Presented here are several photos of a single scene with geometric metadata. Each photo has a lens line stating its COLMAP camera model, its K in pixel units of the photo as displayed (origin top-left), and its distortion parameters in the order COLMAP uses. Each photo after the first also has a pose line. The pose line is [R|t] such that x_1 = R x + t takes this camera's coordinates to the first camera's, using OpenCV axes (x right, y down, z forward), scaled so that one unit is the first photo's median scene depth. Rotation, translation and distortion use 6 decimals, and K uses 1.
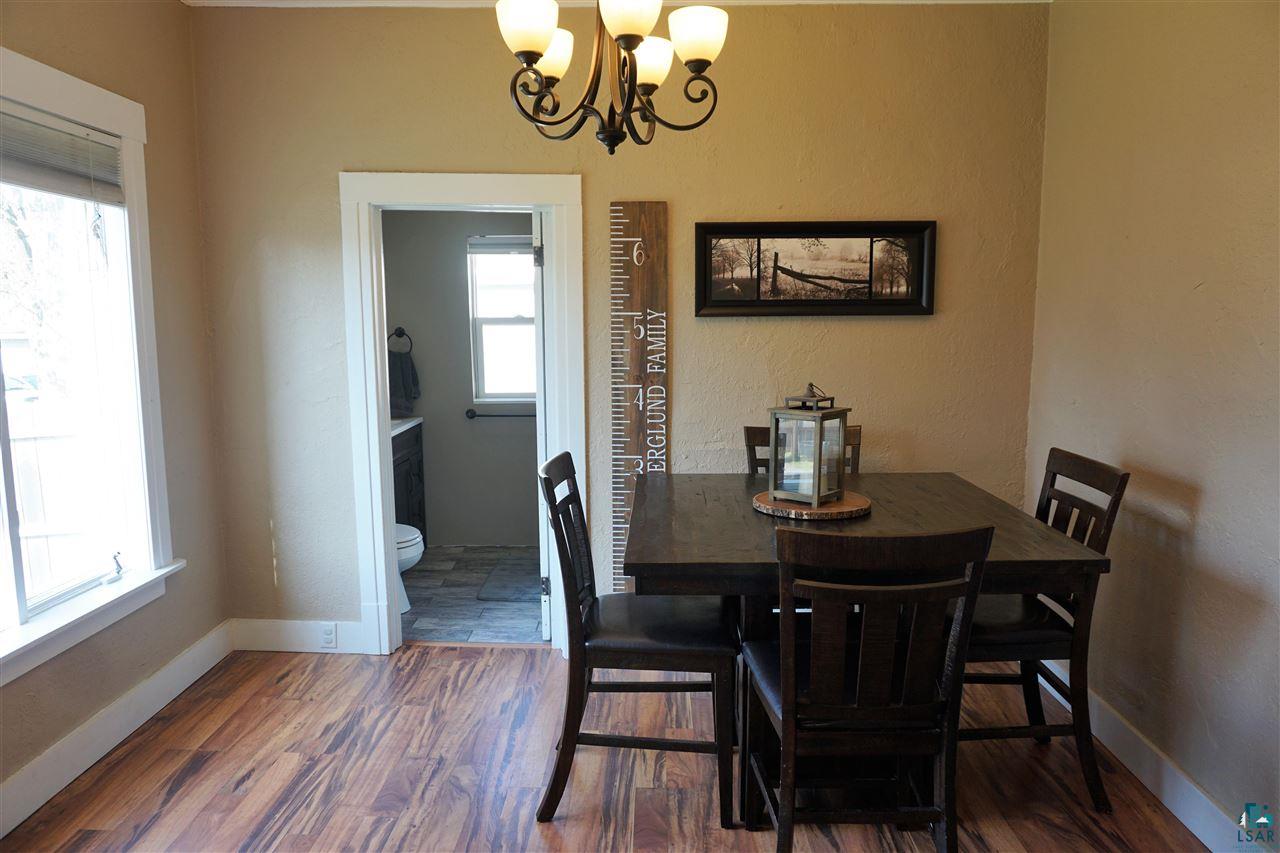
lens RADIAL K [[874.1, 0, 643.6], [0, 874.1, 431.5], [0, 0, 1]] dist [-0.071284, 0.051606]
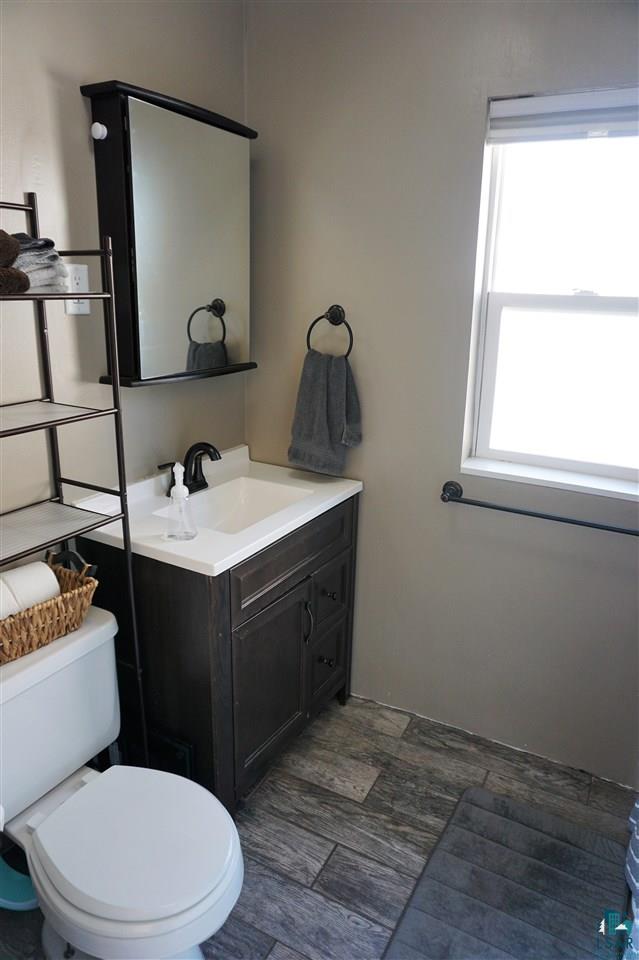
lens RADIAL K [[655.6, 0, 319.5], [0, 655.6, 480.0], [0, 0, 1]] dist [-0.071284, 0.051606]
pose [[0.878645, 0.167941, -0.446967, -0.099948], [-0.094306, 0.978701, 0.182347, -0.087758], [0.468071, -0.118066, 0.875768, 0.642914]]
